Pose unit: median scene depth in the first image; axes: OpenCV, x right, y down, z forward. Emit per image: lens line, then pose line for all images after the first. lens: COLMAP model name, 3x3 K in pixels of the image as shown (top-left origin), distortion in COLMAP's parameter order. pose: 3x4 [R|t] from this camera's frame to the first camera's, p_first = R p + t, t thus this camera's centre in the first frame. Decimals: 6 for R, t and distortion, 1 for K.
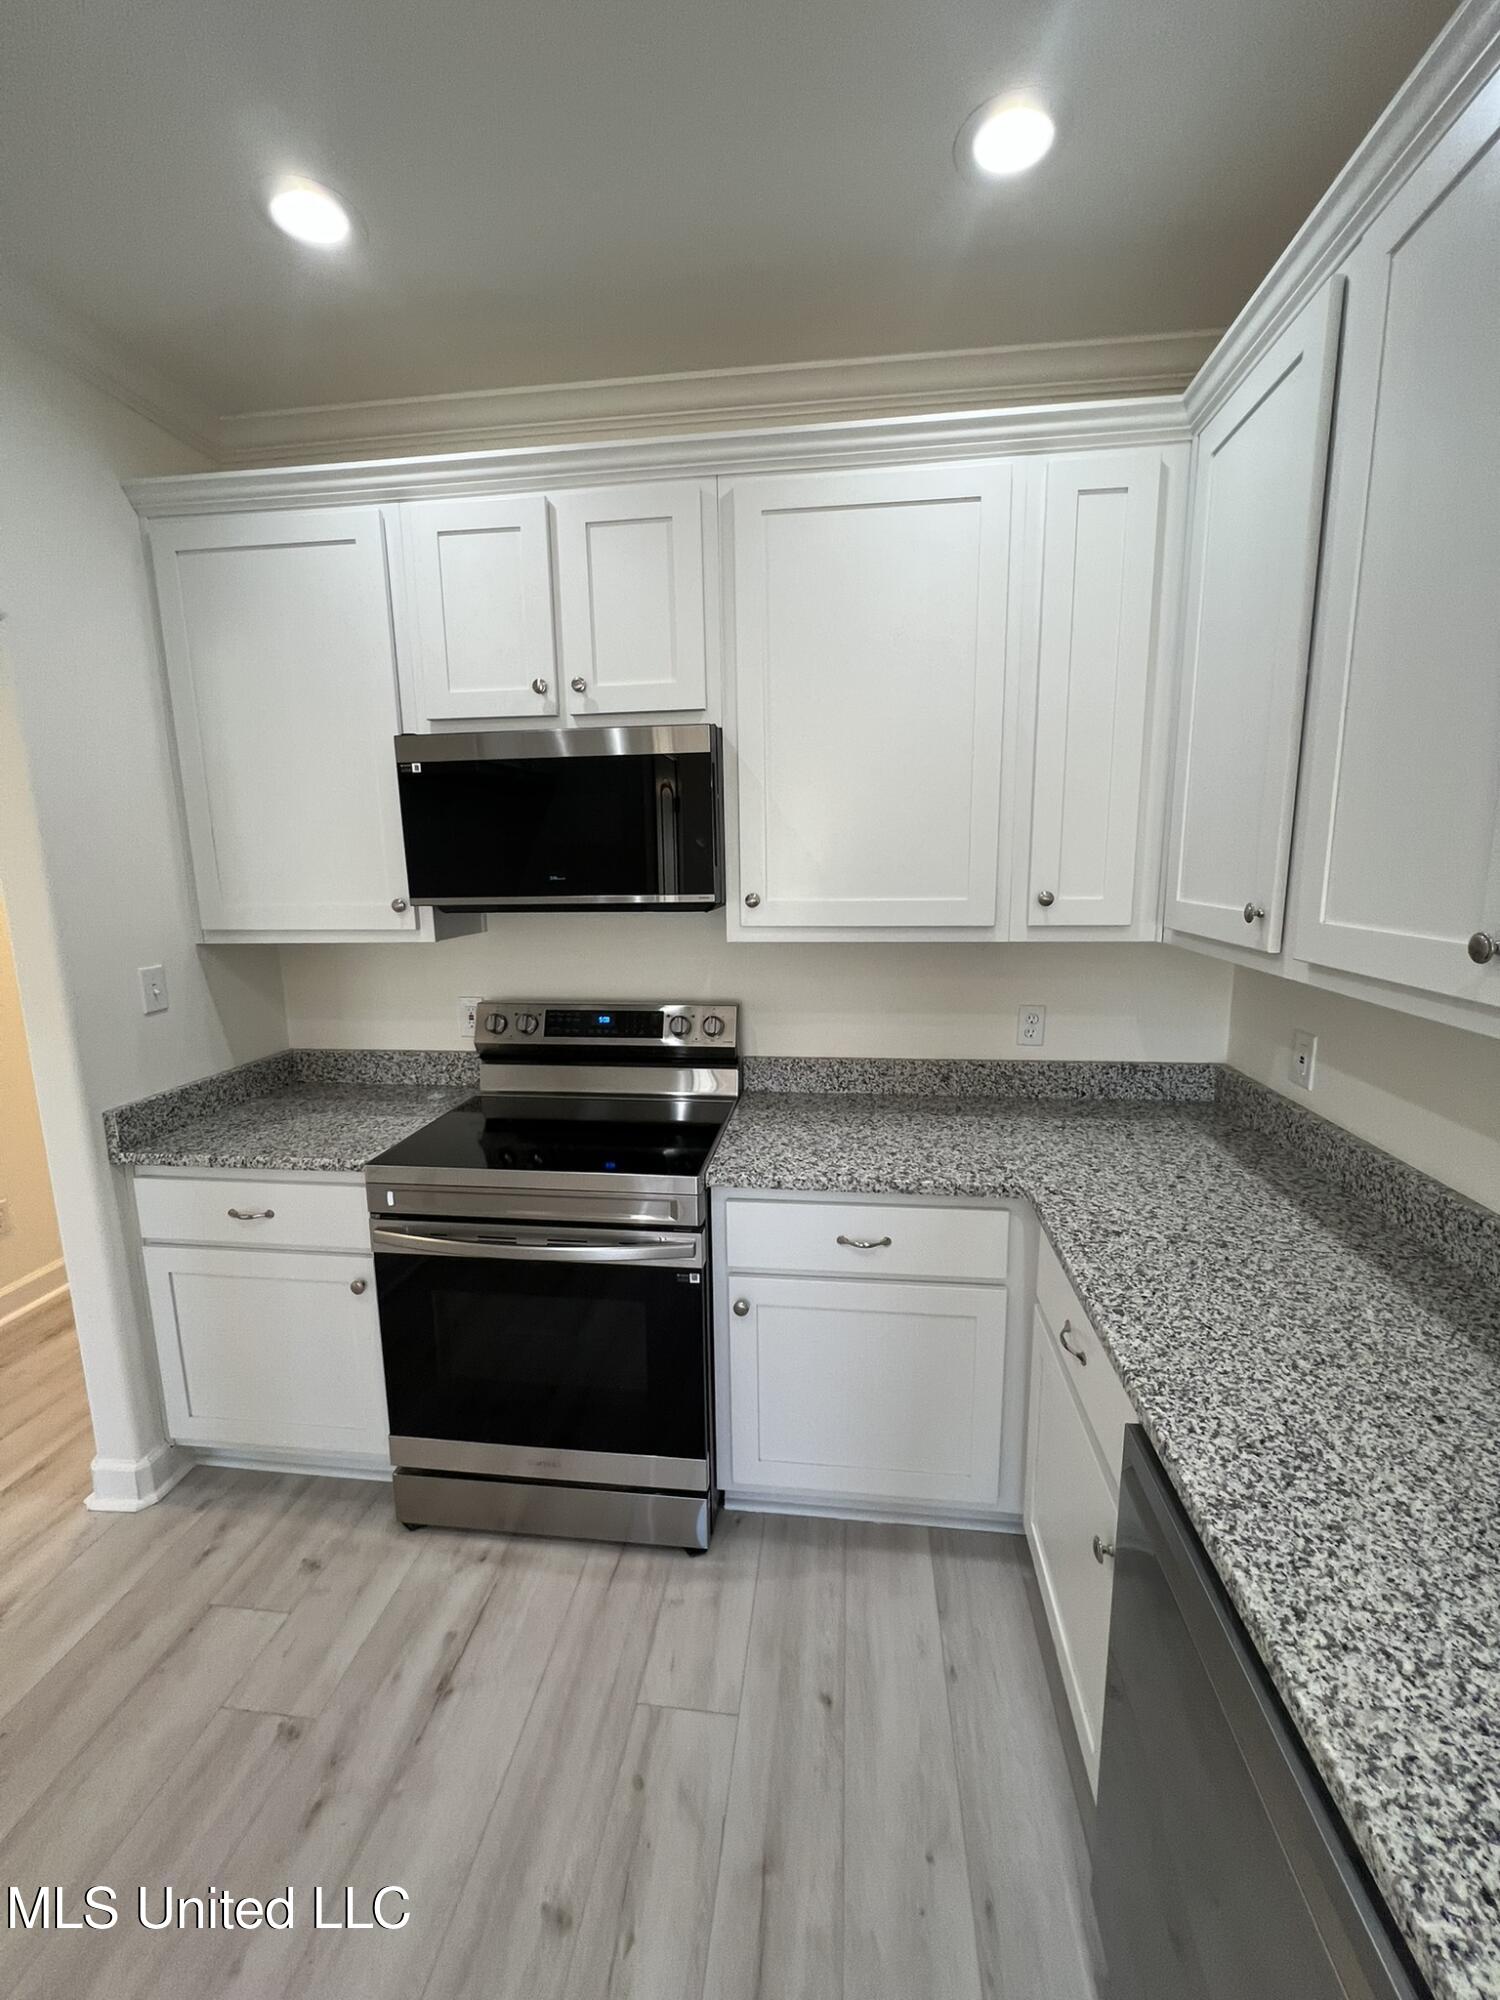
lens RADIAL K [[798.5, 0, 758.6], [0, 798.5, 993.5], [0, 0, 1]] dist [-0.003302, 0.000695]
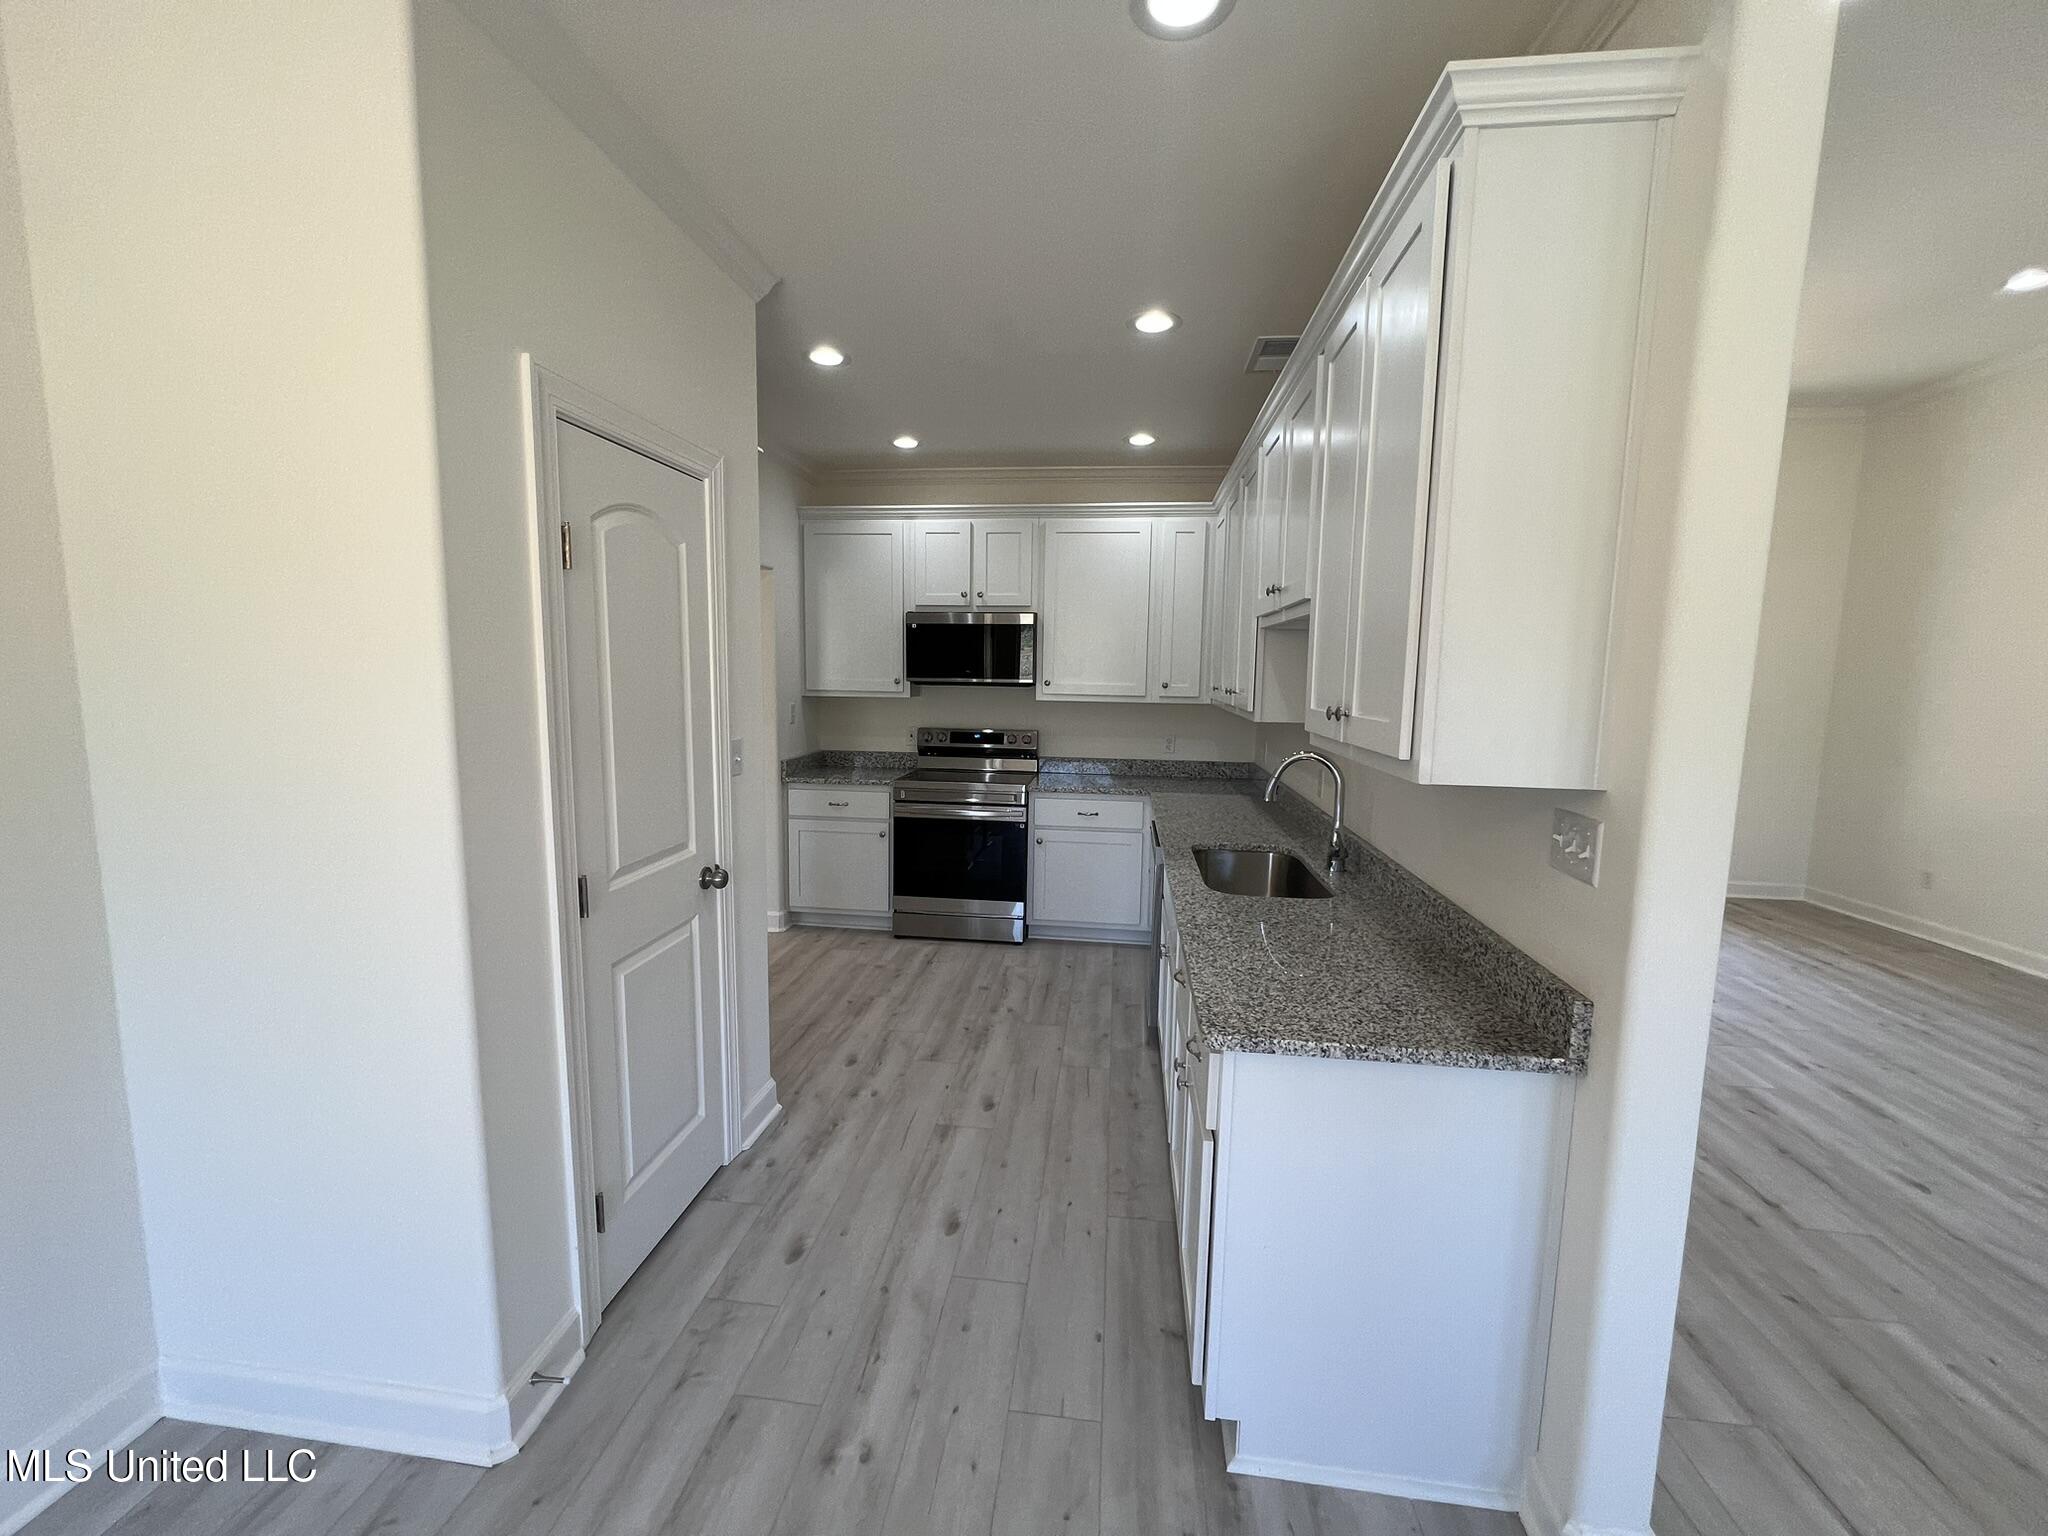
lens RADIAL K [[817.7, 0, 1017.4], [0, 817.7, 760.9], [0, 0, 1]] dist [-0.003302, 0.000695]
pose [[0.999532, 0.030085, -0.005454, -0.080456], [-0.030342, 0.997999, -0.055474, 0.269508], [0.003774, 0.055613, 0.998445, -1.519959]]
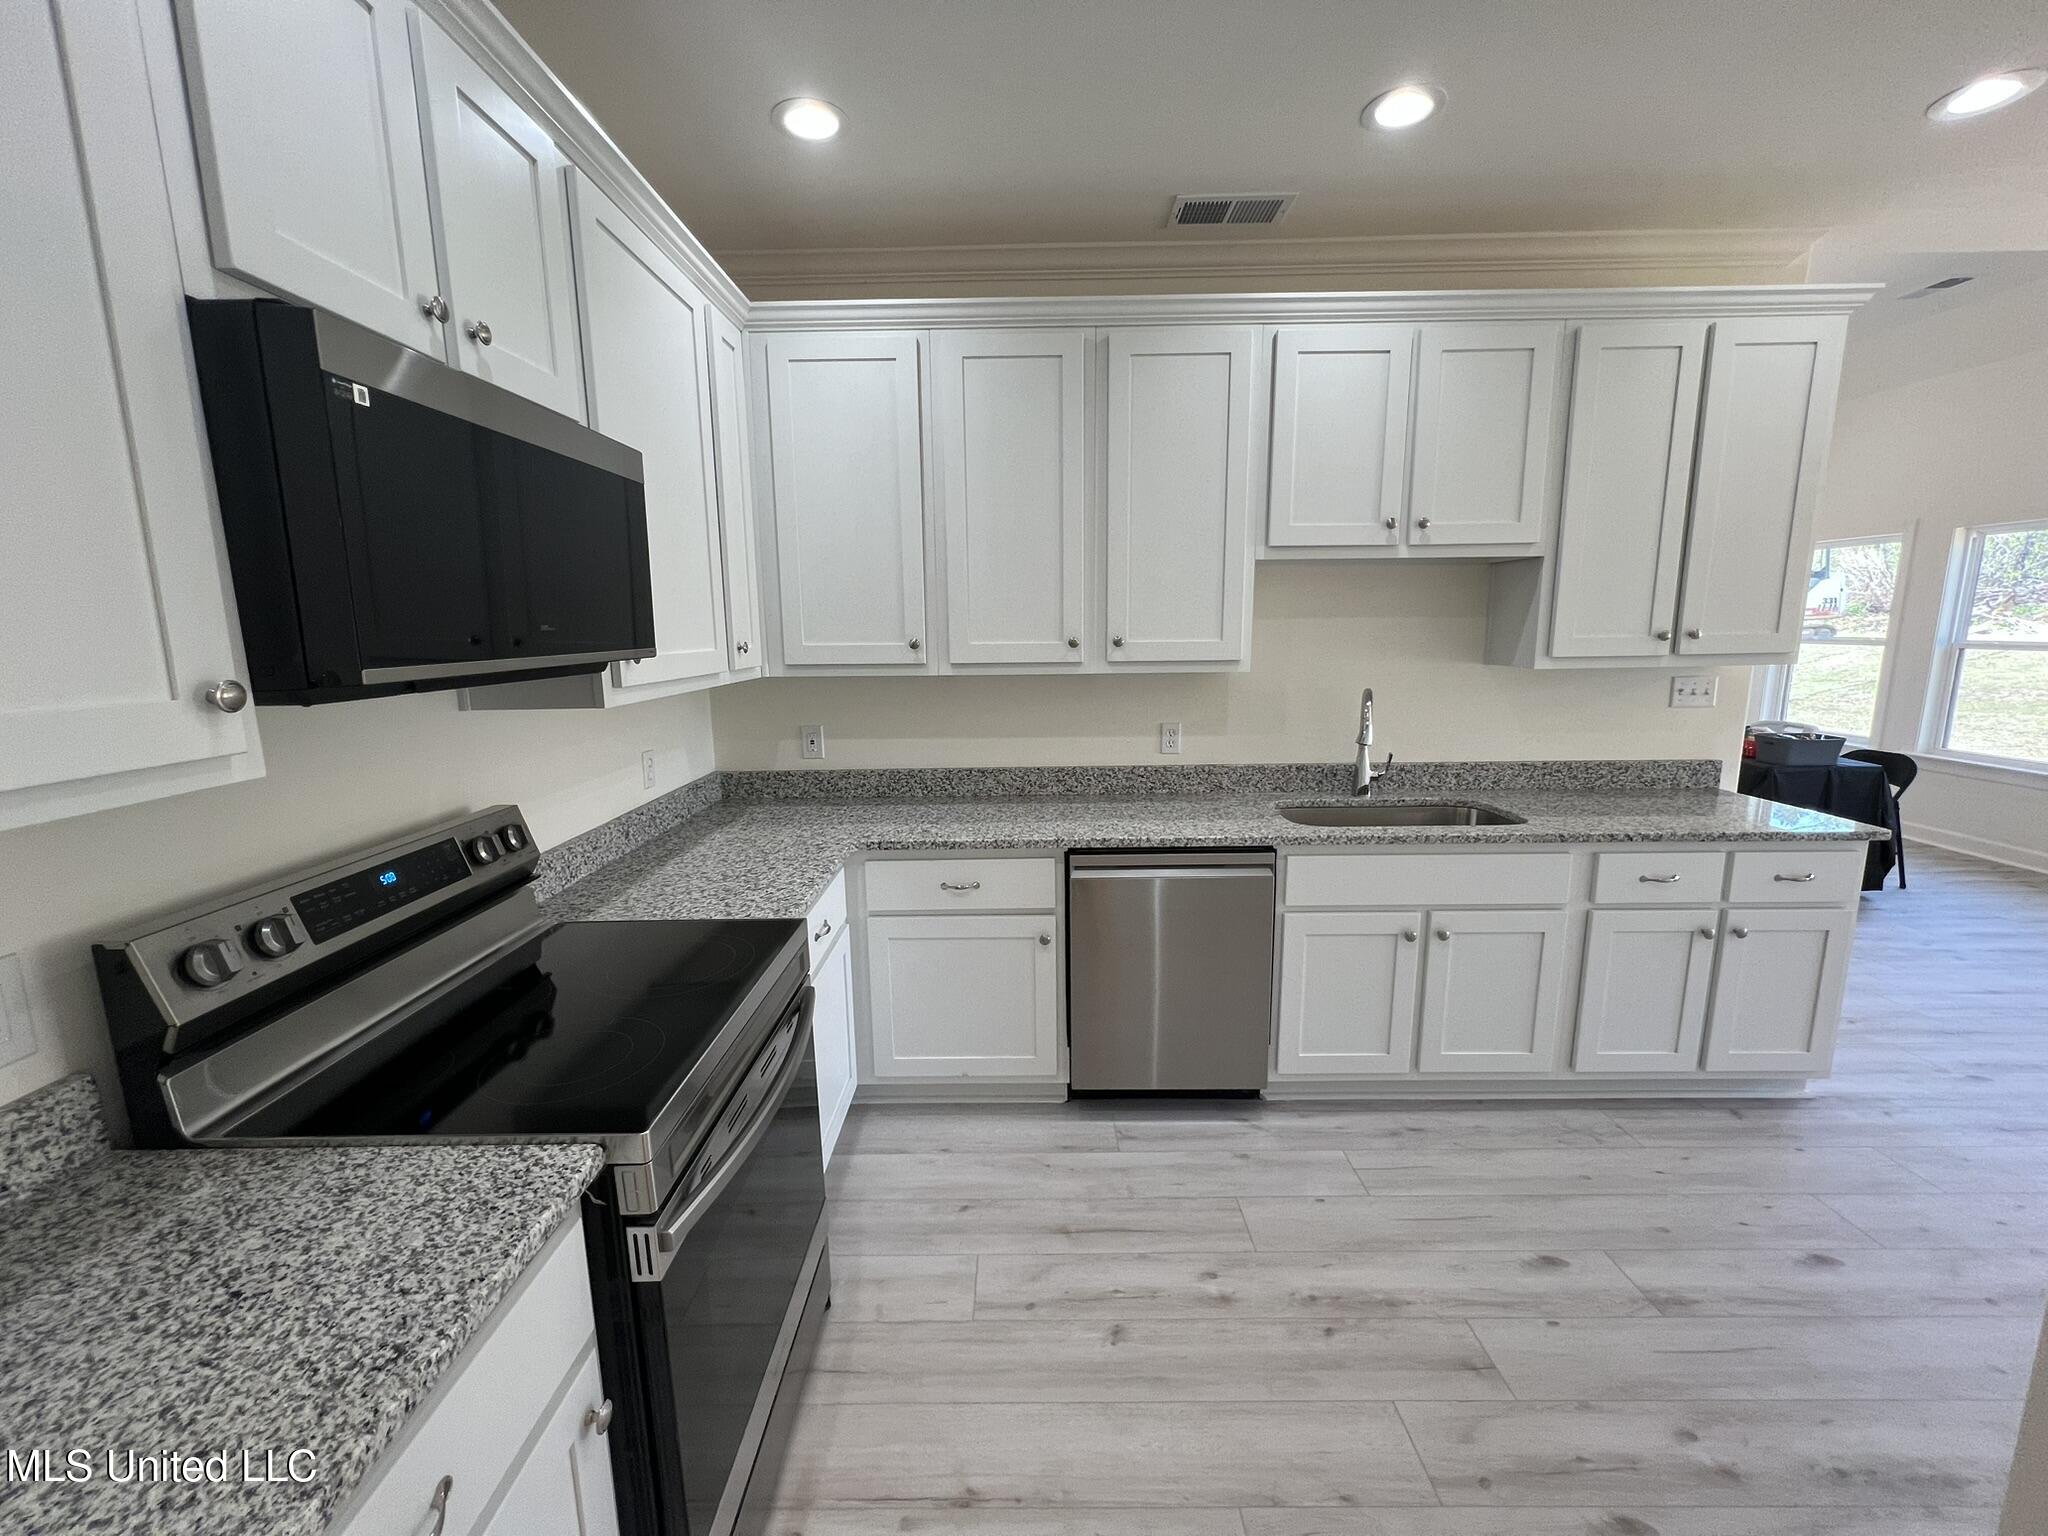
lens RADIAL K [[817.7, 0, 1017.4], [0, 817.7, 760.9], [0, 0, 1]] dist [-0.003302, 0.000695]
pose [[-0.104600, -0.149144, 0.983268, -0.982591], [0.183968, 0.968726, 0.166508, -0.078736], [-0.977351, 0.198307, -0.073891, 0.692254]]
